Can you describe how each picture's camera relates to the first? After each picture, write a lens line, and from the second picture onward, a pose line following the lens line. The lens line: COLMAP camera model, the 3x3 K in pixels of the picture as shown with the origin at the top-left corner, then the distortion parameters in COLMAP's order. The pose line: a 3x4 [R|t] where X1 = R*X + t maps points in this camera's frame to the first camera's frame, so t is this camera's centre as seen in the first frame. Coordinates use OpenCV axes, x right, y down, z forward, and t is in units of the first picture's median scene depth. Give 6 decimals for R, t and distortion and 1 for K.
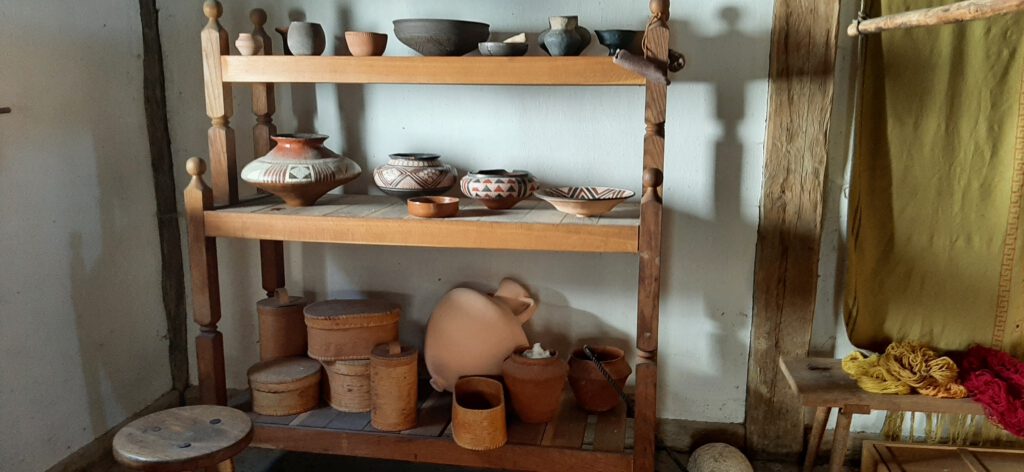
lens RADIAL K [[807.8, 0, 512.0], [0, 807.8, 236.0], [0, 0, 1]] dist [0.074579, -0.149709]
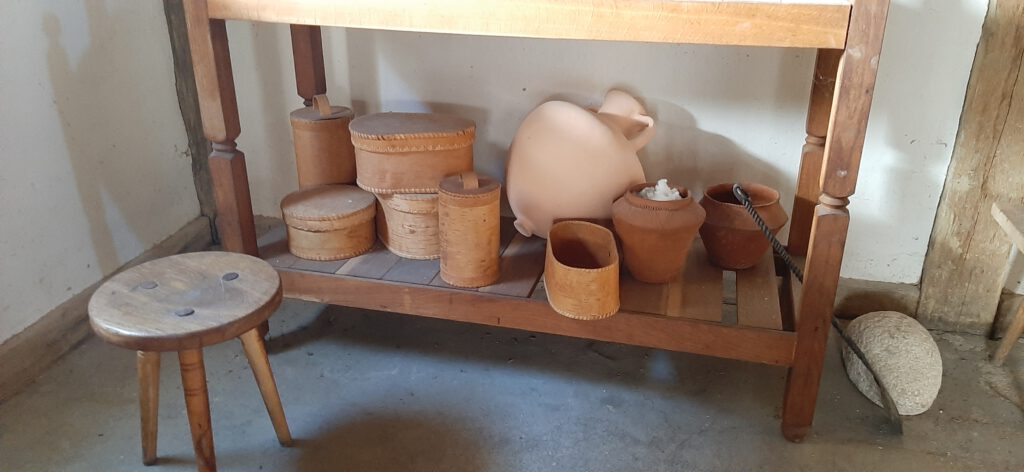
lens RADIAL K [[822.2, 0, 526.4], [0, 822.2, 258.8], [0, 0, 1]] dist [0.098494, -0.171845]
pose [[0.997986, 0.030811, -0.055444, -0.047179], [-0.016052, 0.968324, 0.249181, 0.017726], [0.061365, -0.247790, 0.966868, 0.243312]]
